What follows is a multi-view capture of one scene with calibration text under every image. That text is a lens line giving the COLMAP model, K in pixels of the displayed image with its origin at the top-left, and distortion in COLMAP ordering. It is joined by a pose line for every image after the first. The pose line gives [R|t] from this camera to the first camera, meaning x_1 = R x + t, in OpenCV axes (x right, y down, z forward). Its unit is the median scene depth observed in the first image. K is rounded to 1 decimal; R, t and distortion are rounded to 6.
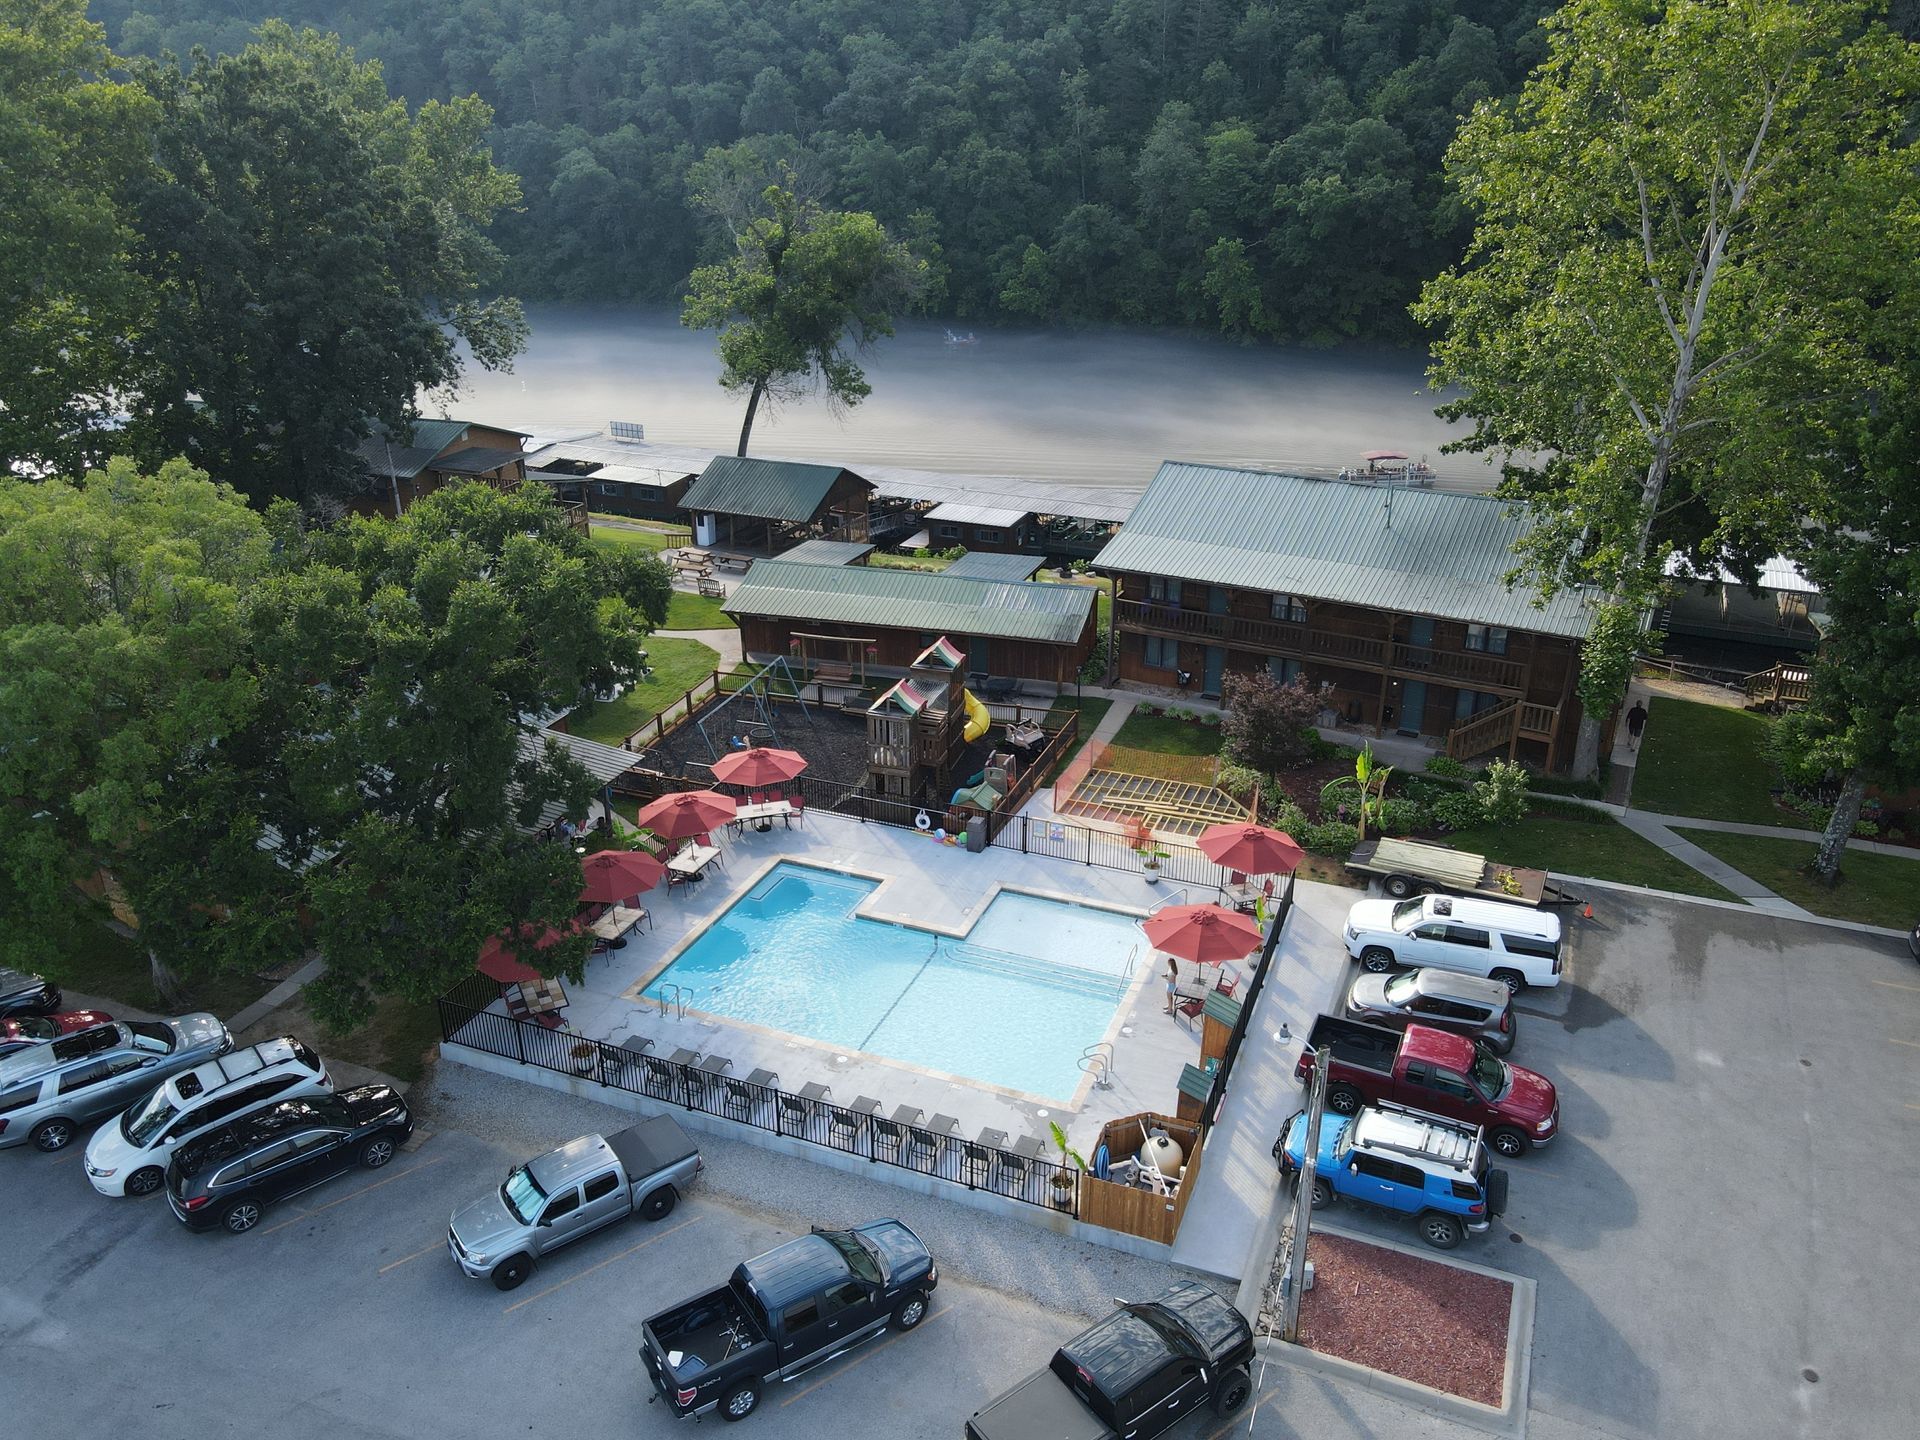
lens RADIAL K [[1451.1, 0, 960.0], [0, 1451.1, 720.0], [0, 0, 1]] dist [-0.021855, 0.077716]
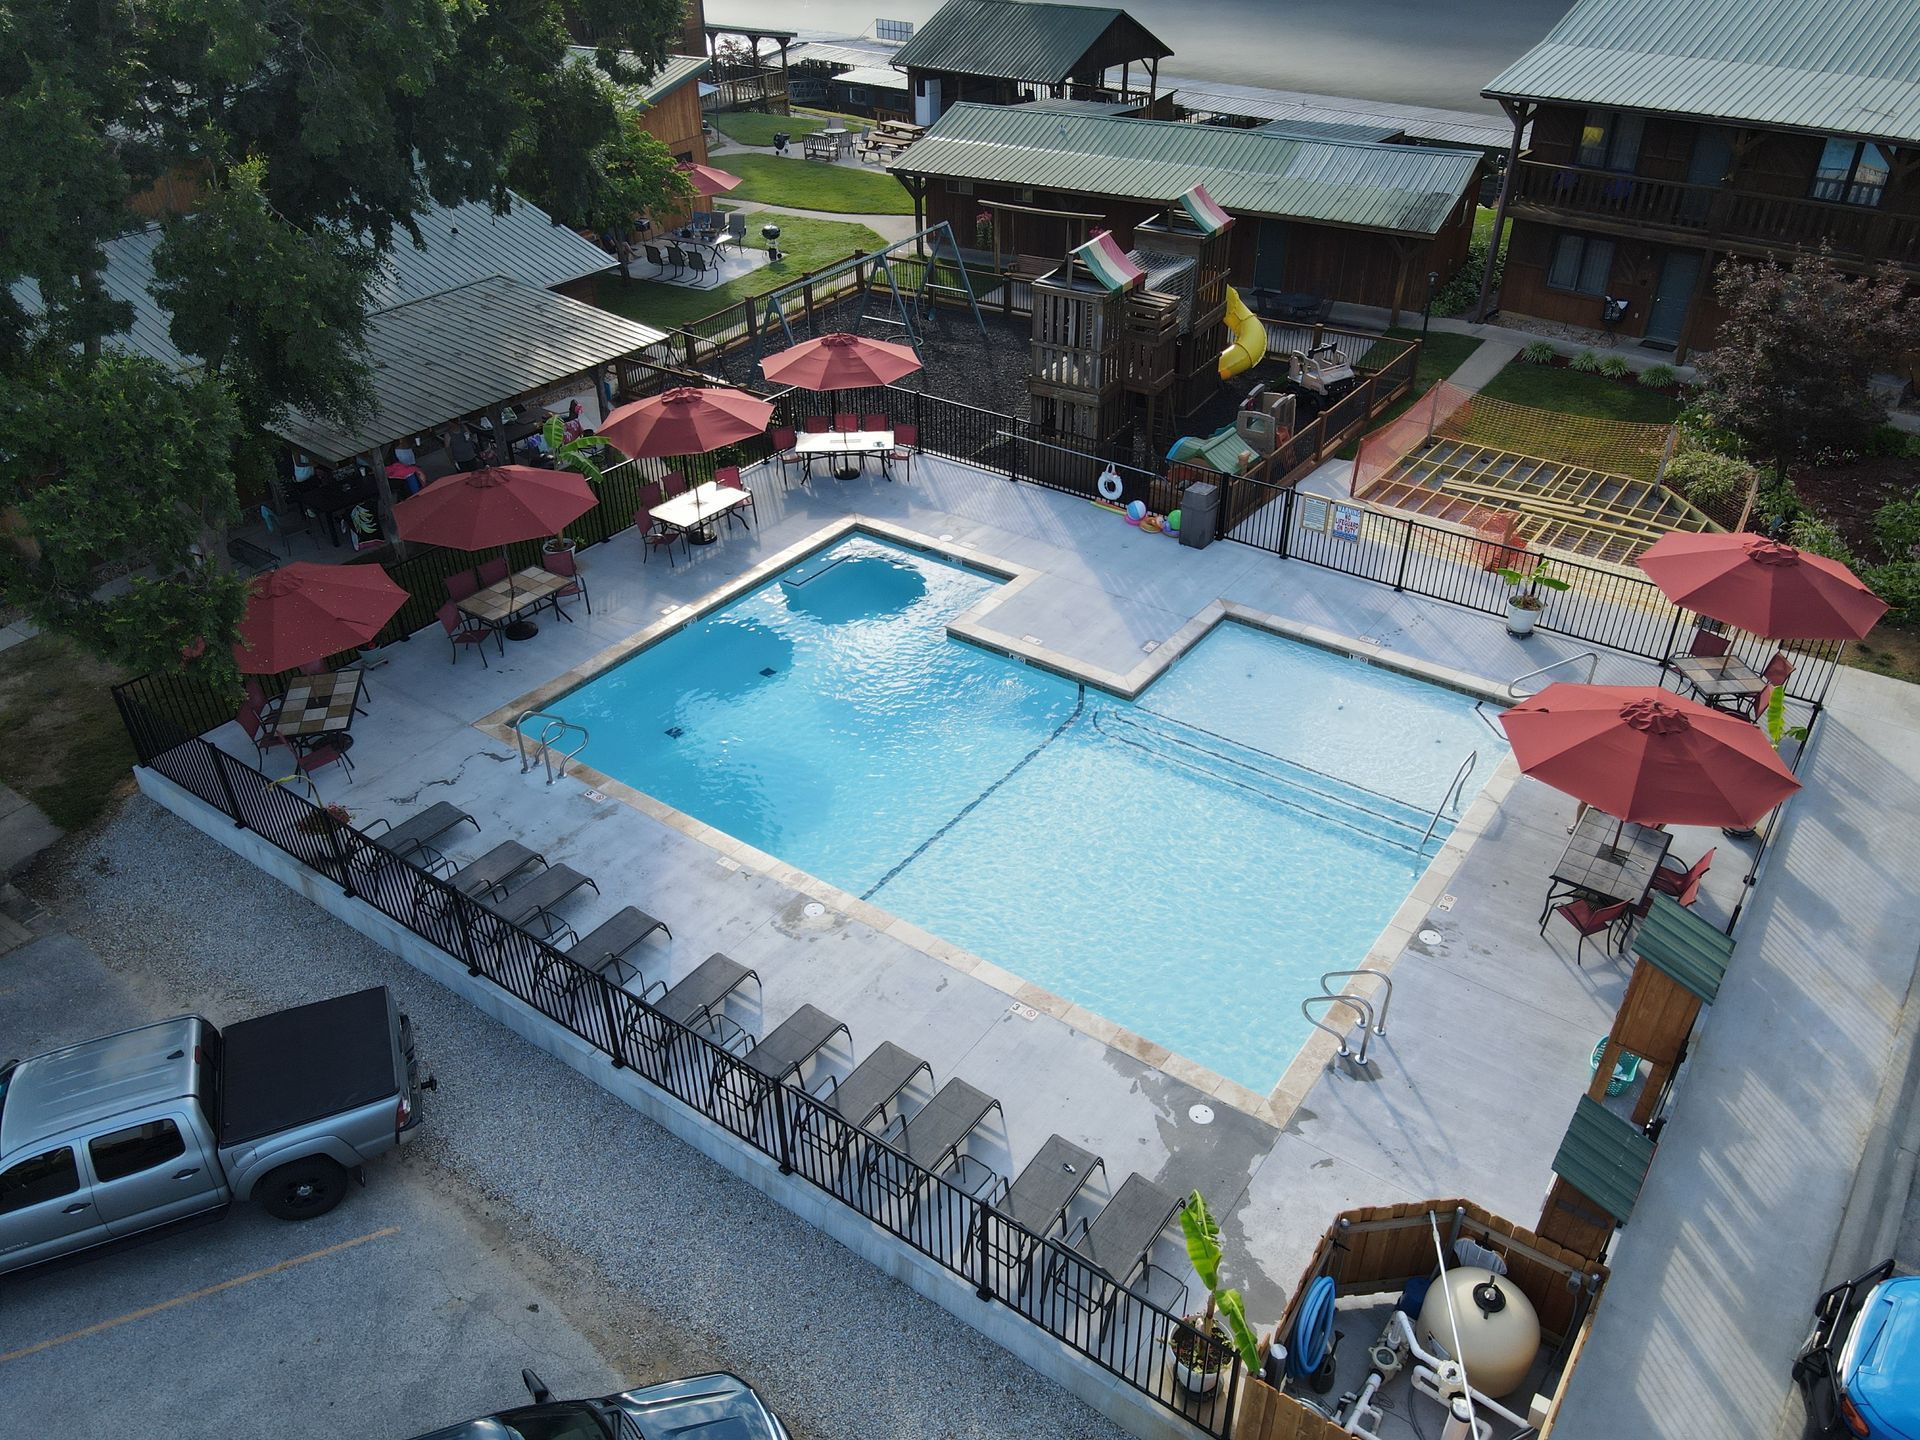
lens RADIAL K [[1451.1, 0, 960.0], [0, 1451.1, 720.0], [0, 0, 1]] dist [-0.021855, 0.077716]
pose [[0.971578, 0.126435, -0.200124, 0.043232], [-0.089009, 0.978496, 0.186070, 0.060023], [0.219346, -0.162969, 0.961940, 0.431264]]
